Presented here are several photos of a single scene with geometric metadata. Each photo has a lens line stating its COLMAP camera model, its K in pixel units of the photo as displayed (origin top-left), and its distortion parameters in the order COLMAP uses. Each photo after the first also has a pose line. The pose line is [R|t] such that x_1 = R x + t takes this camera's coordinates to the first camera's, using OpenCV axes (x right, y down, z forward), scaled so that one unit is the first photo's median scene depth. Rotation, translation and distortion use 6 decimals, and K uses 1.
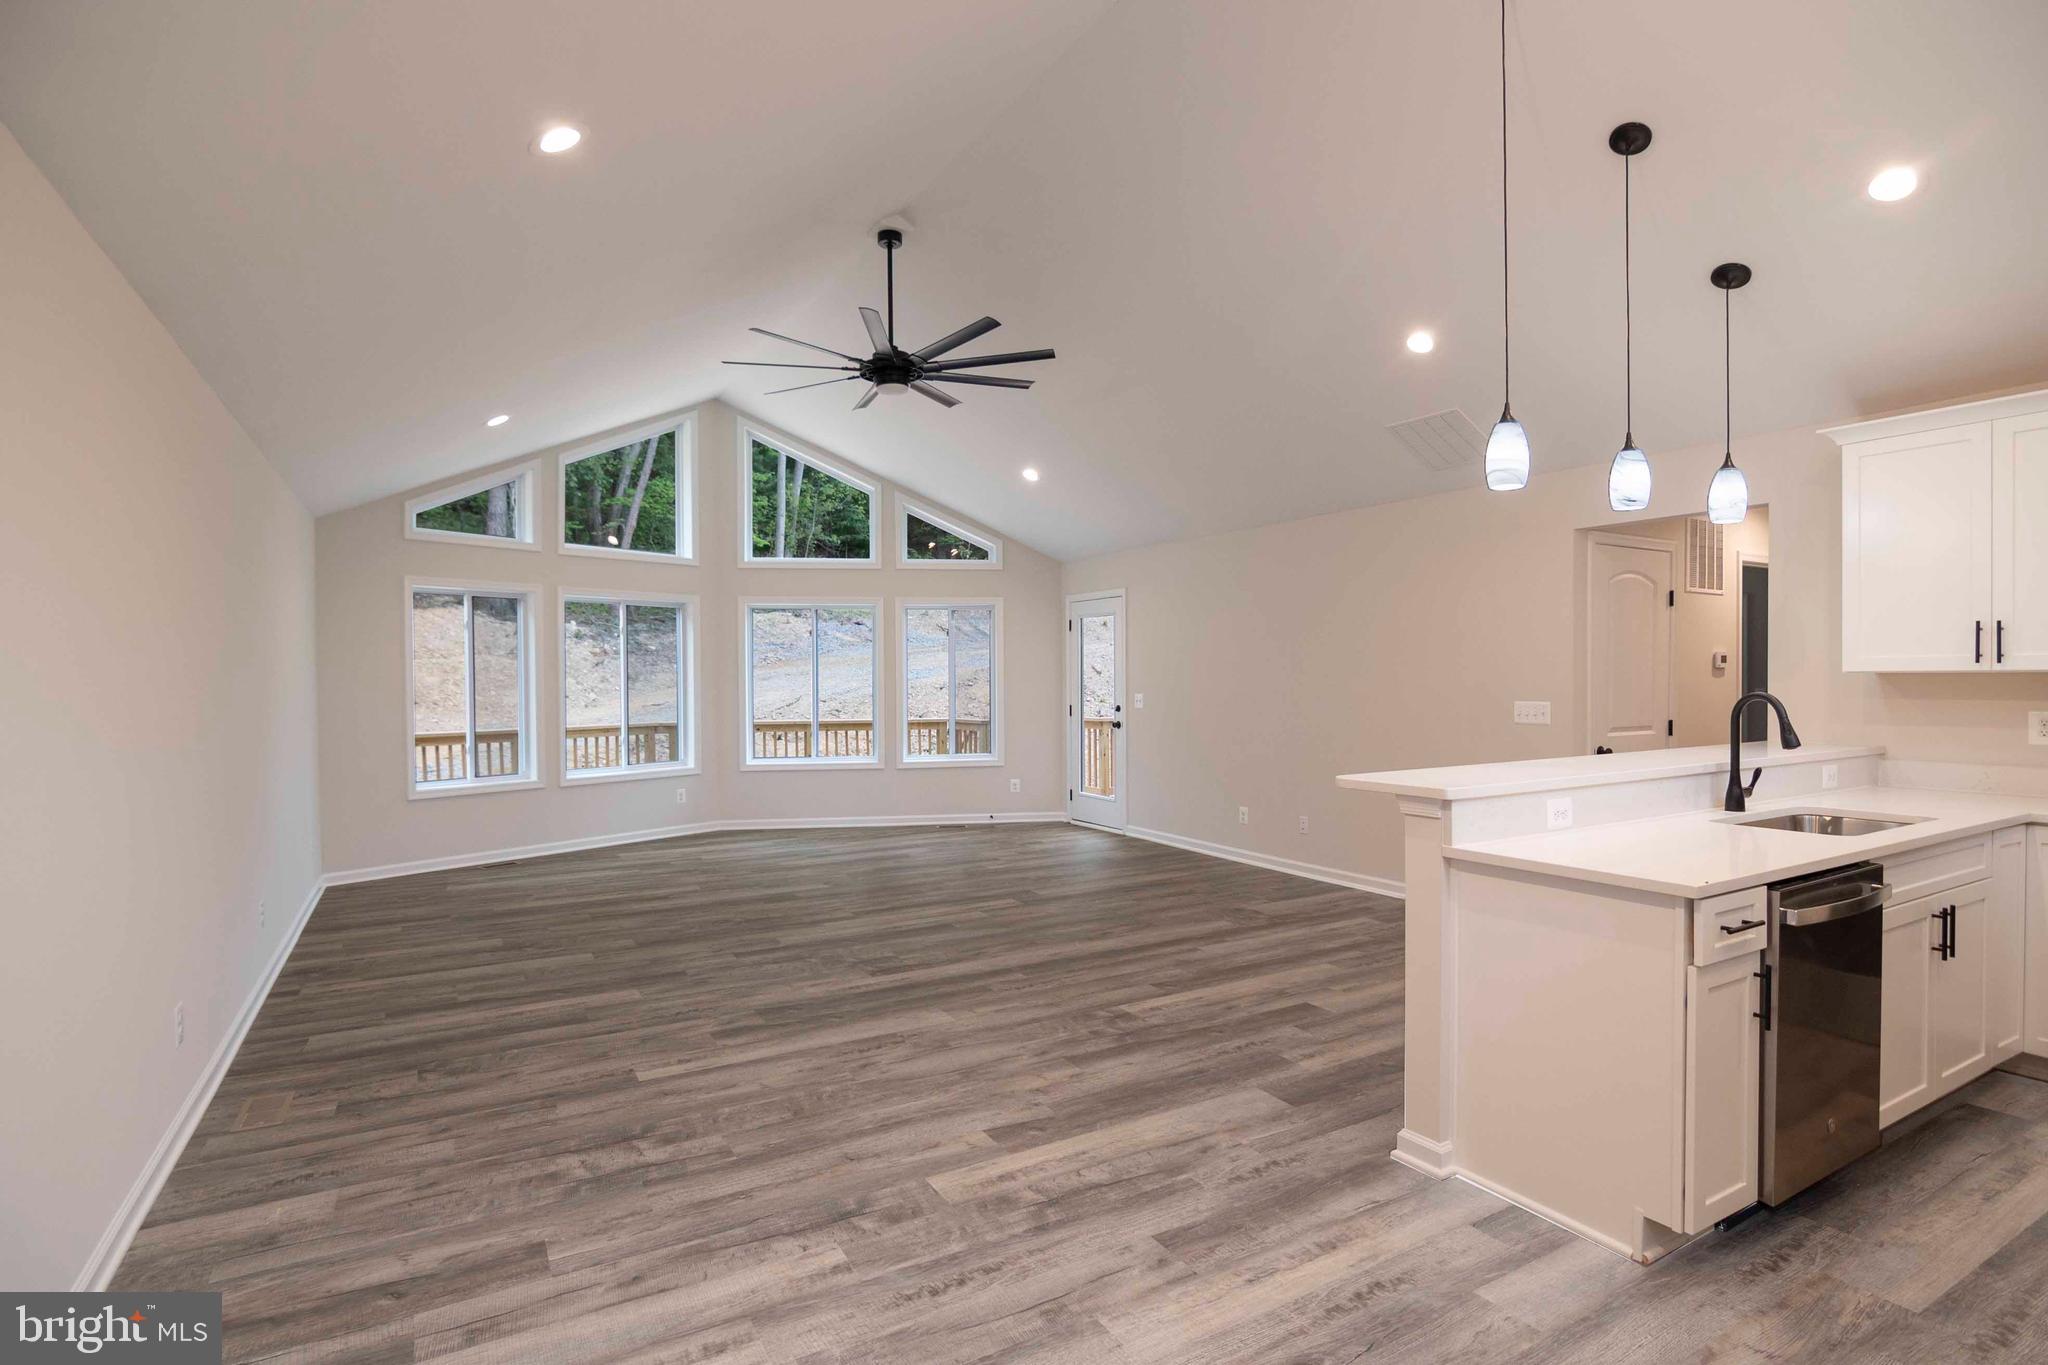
lens RADIAL K [[1000.9, 0, 1012.8], [0, 1000.9, 687.3], [0, 0, 1]] dist [-0.022478, 0.004824]
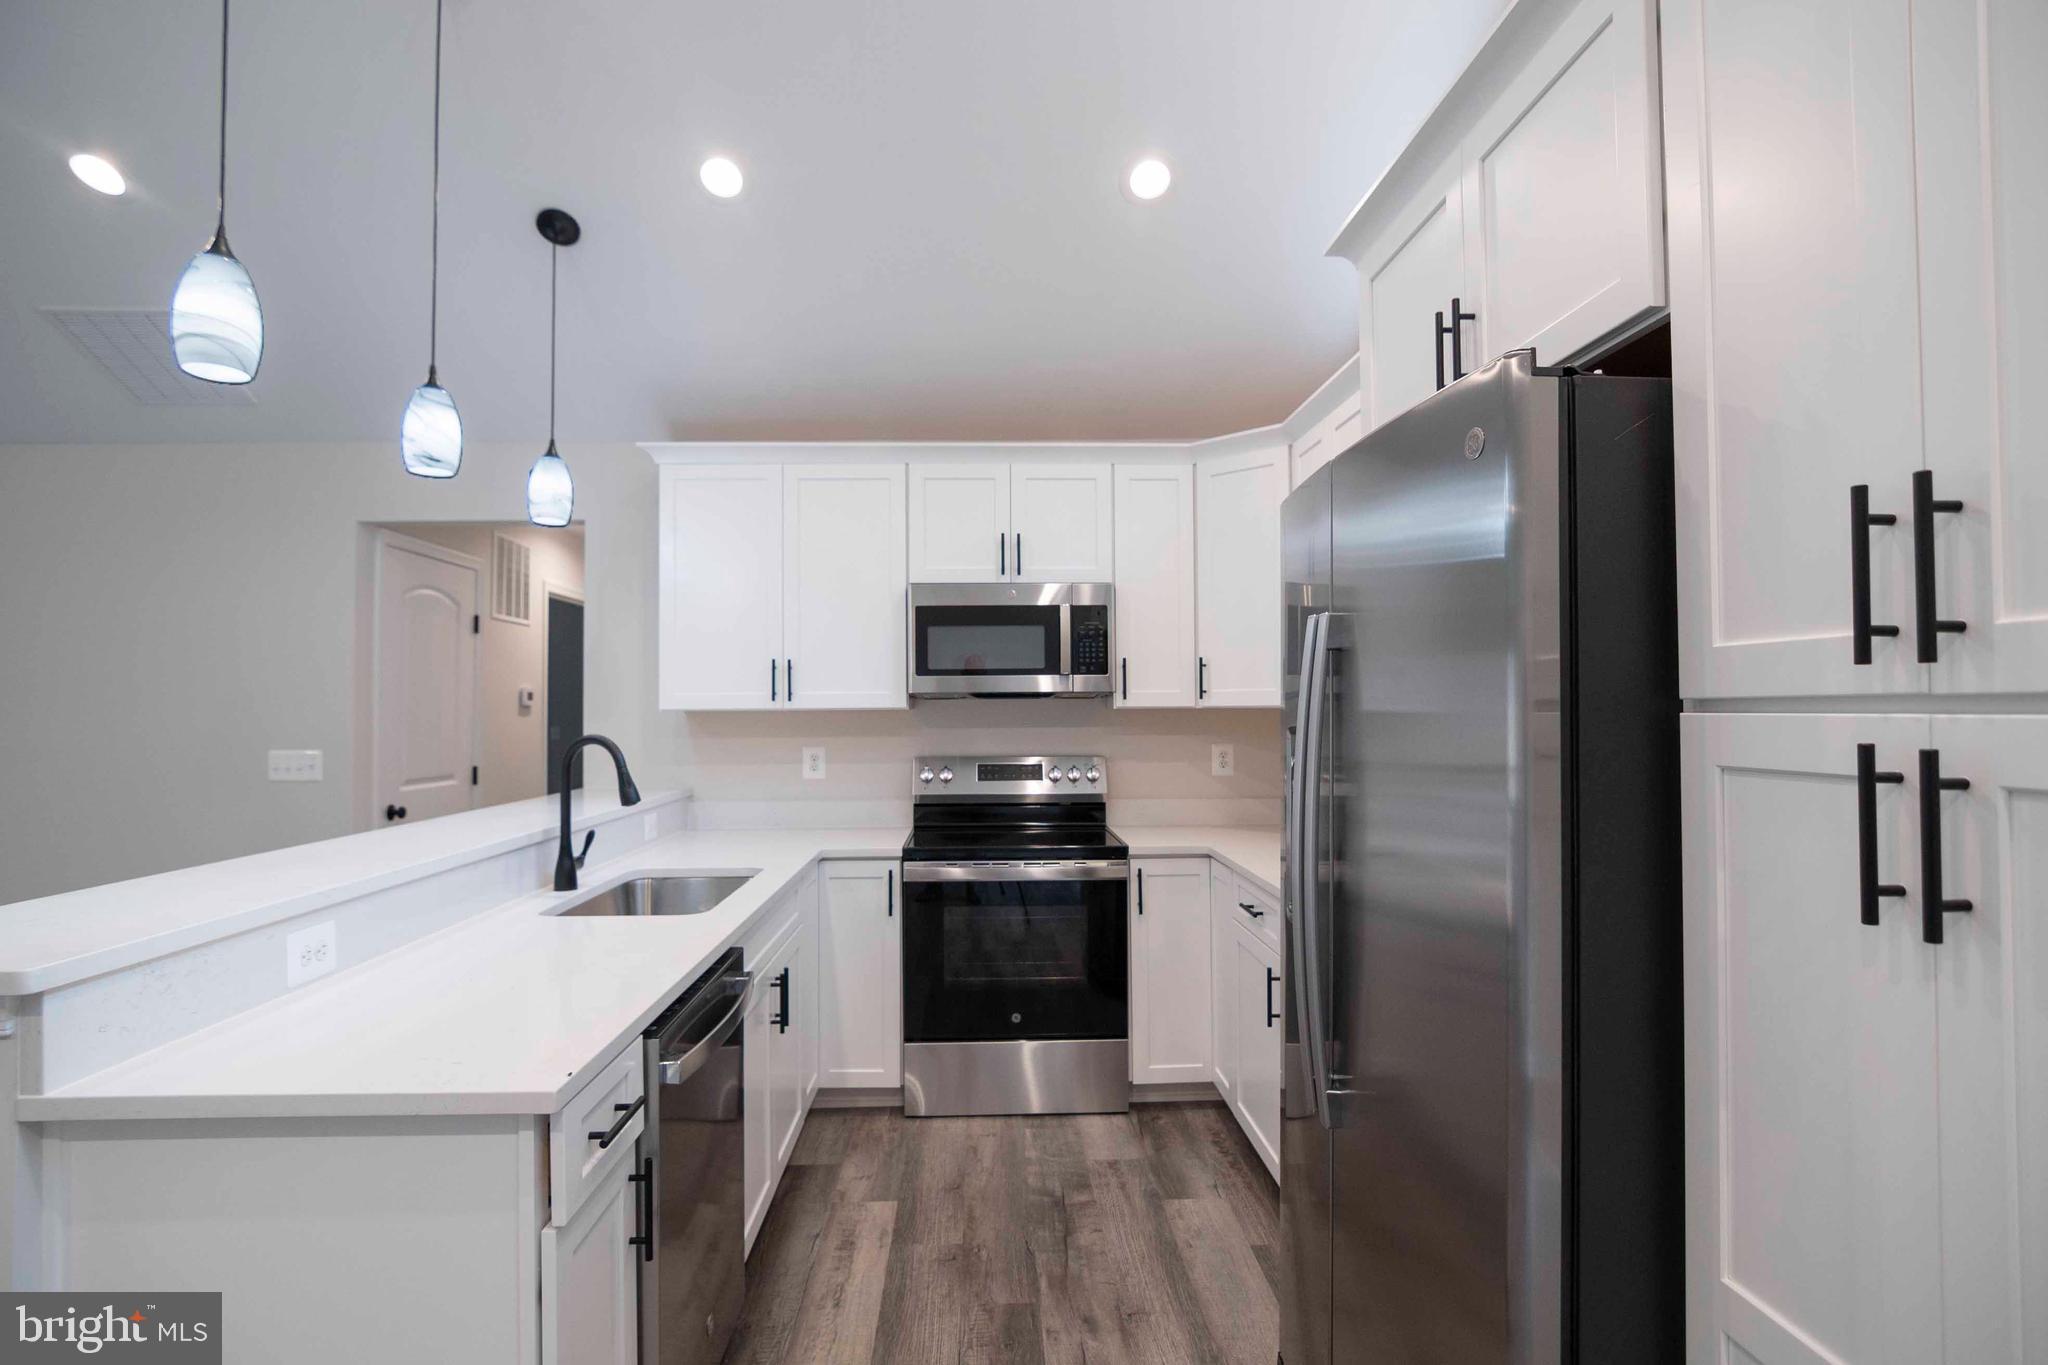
lens RADIAL K [[1000.9, 0, 1012.3], [0, 1000.9, 695.4], [0, 0, 1]] dist [-0.022478, 0.004824]
pose [[0.462992, 0.016975, 0.886200, 0.201290], [0.011364, 0.999621, -0.025085, -0.002350], [-0.886289, 0.021685, 0.462624, 0.329954]]
